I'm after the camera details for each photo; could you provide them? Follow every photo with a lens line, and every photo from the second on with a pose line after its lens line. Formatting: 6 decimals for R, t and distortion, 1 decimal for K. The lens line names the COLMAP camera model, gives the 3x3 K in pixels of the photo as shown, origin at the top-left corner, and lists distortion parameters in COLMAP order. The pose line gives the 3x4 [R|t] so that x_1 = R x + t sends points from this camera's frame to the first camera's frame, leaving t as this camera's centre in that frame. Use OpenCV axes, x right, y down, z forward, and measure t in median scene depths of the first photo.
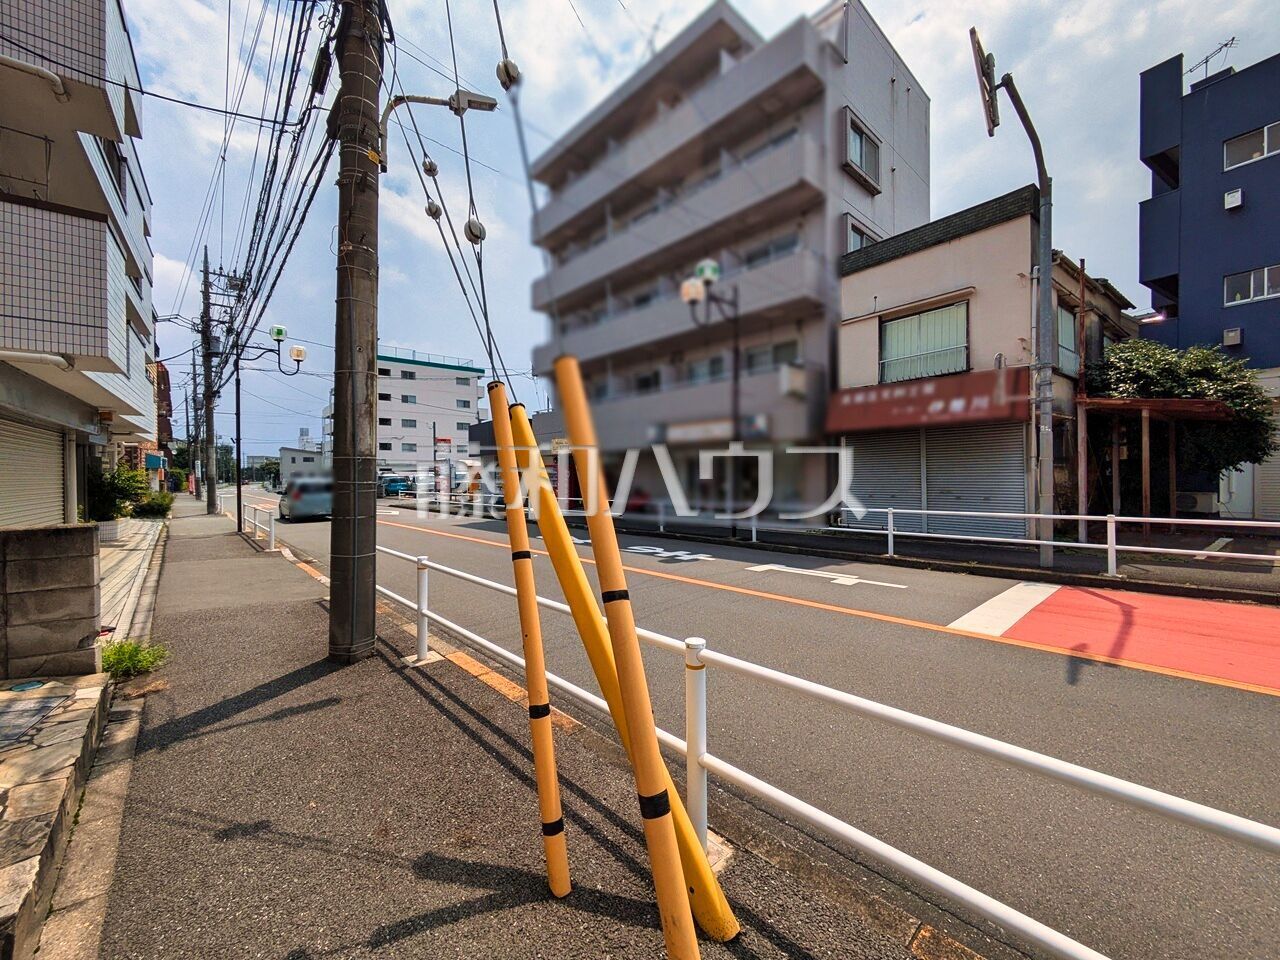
lens RADIAL K [[503.3, 0, 646.9], [0, 503.3, 473.4], [0, 0, 1]] dist [-0.000593, -0.000542]
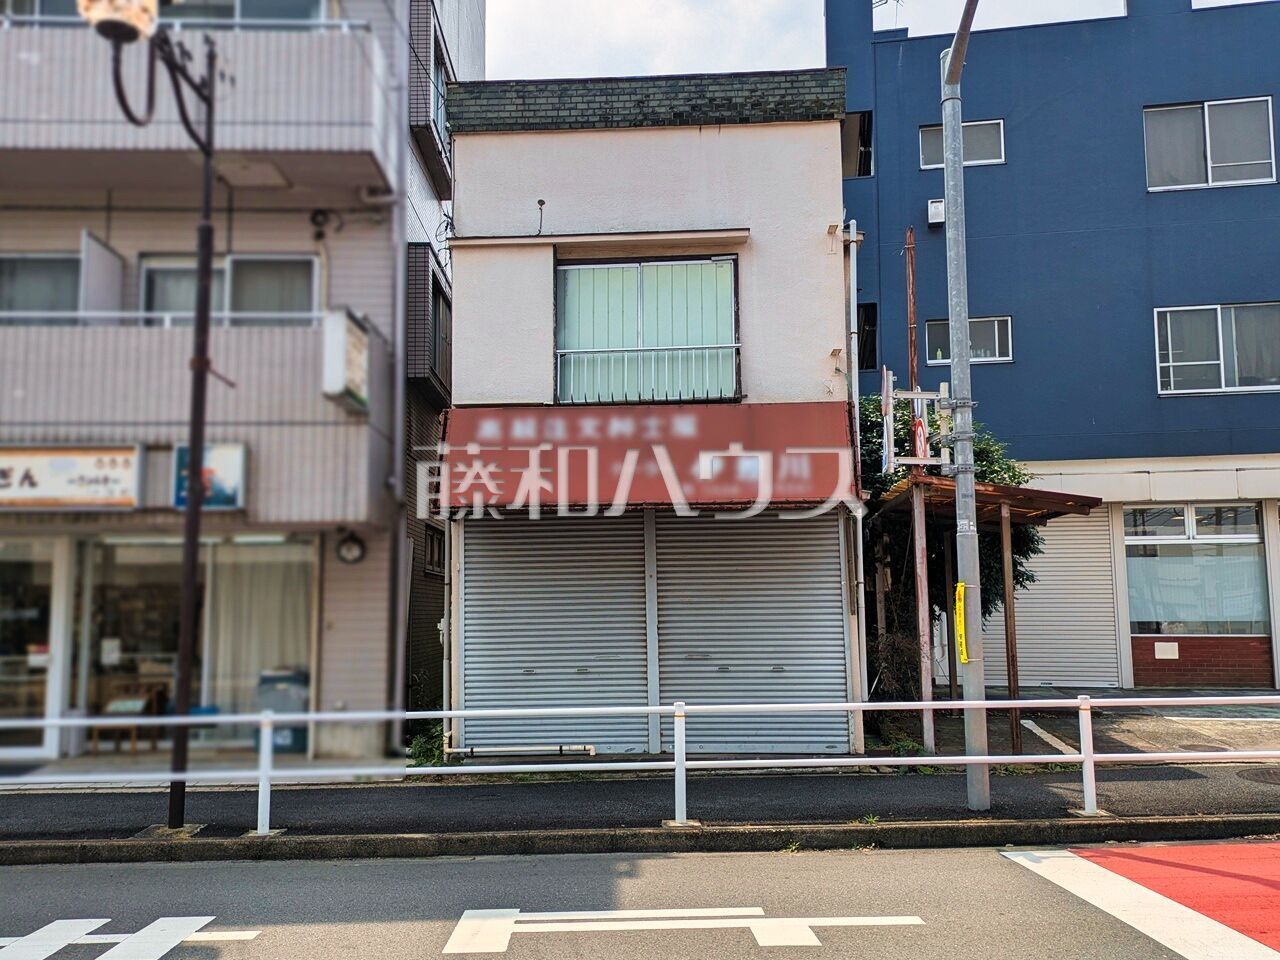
lens RADIAL K [[1069.0, 0, 635.9], [0, 1069.0, 499.9], [0, 0, 1]] dist [0.051119, -0.014106]
pose [[0.665772, 0.081007, 0.741745, -0.173174], [0.000104, 0.994079, -0.108659, 0.001332], [-0.746156, 0.072419, 0.661821, 0.413139]]
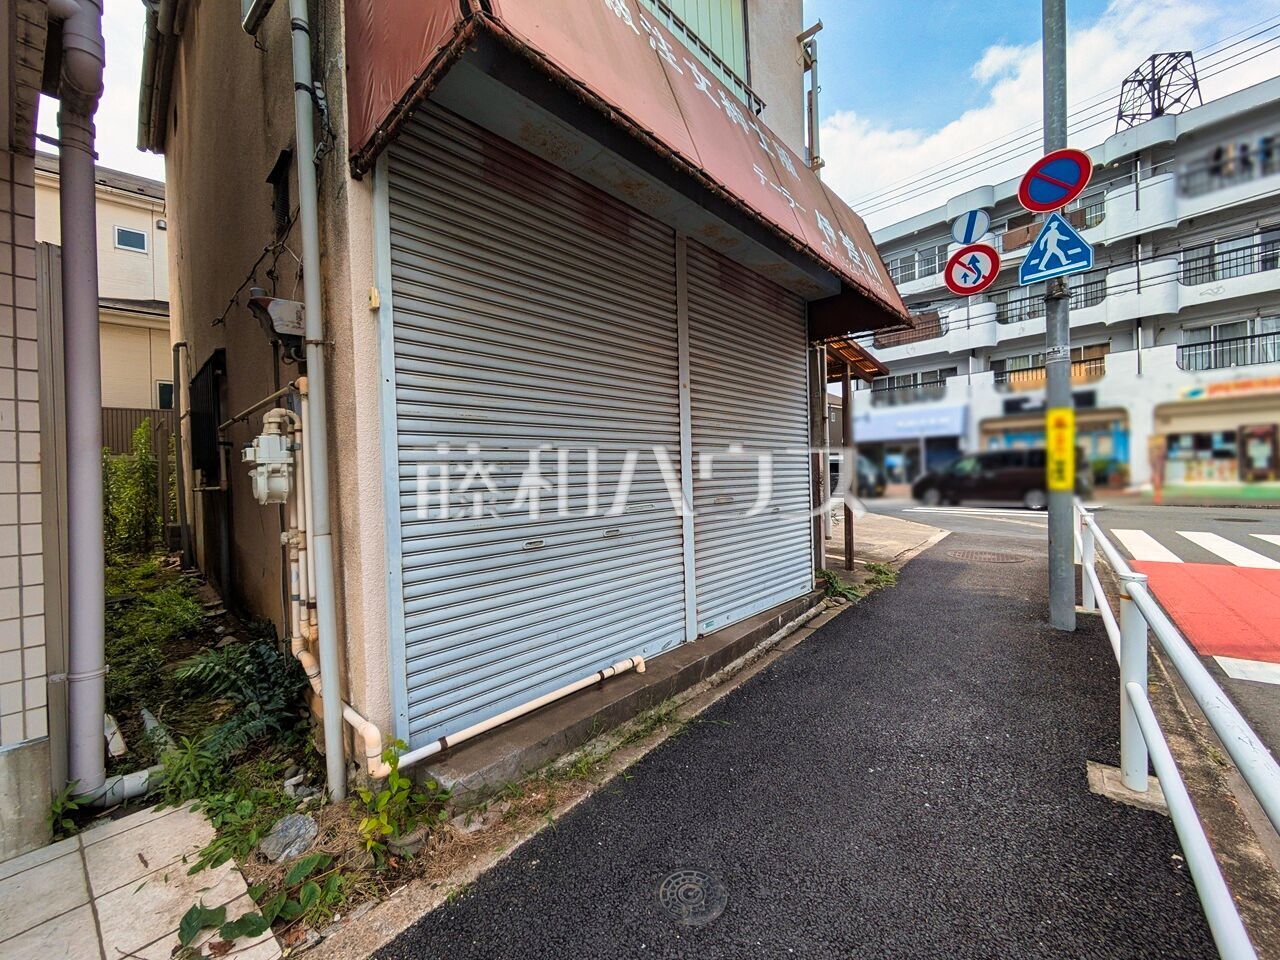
lens RADIAL K [[506.9, 0, 640.0], [0, 506.9, 480.0], [0, 0, 1]] dist [0.000048, 0.000219]
pose [[-0.147749, 0.003319, 0.989019, 0.276200], [0.017098, 0.999853, -0.000801, 0.023296], [-0.988877, 0.016792, -0.147784, 1.152967]]
